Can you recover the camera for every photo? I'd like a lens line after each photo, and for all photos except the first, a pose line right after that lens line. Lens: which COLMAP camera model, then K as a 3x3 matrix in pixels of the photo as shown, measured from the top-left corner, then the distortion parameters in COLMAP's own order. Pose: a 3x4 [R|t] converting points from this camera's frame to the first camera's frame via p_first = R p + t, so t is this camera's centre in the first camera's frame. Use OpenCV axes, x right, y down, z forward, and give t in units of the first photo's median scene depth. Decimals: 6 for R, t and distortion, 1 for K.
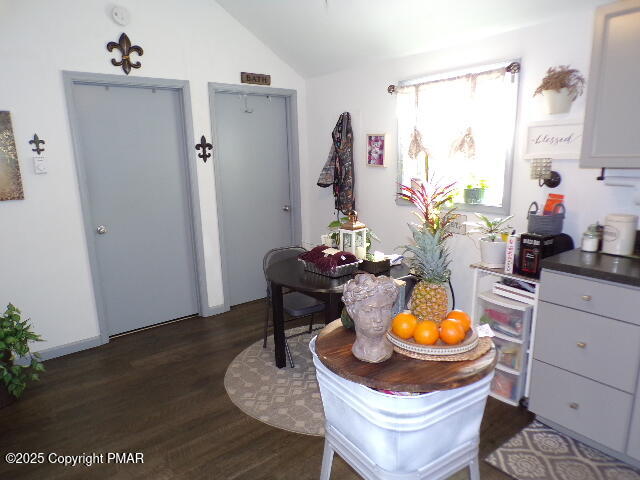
lens RADIAL K [[435.6, 0, 318.9], [0, 435.6, 242.7], [0, 0, 1]] dist [-0.017843, 0.026591]
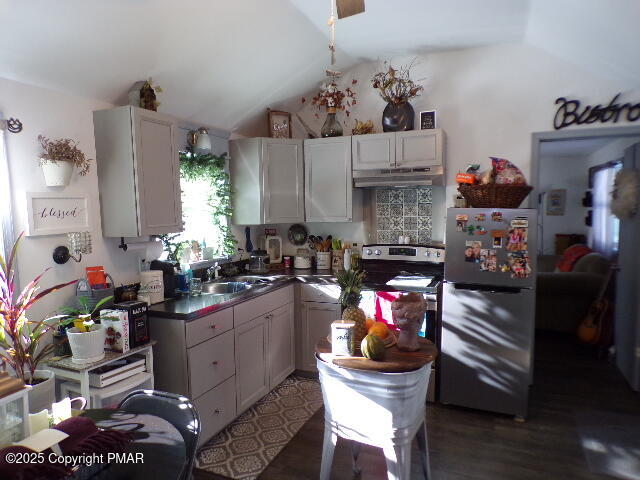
lens RADIAL K [[439.0, 0, 320.0], [0, 439.0, 240.0], [0, 0, 1]] dist [-0.011157, 0.021406]
pose [[-0.473987, -0.046715, 0.879292, -0.562876], [0.217398, 0.961469, 0.168271, -0.223013], [-0.853273, 0.270915, -0.445568, 0.978473]]
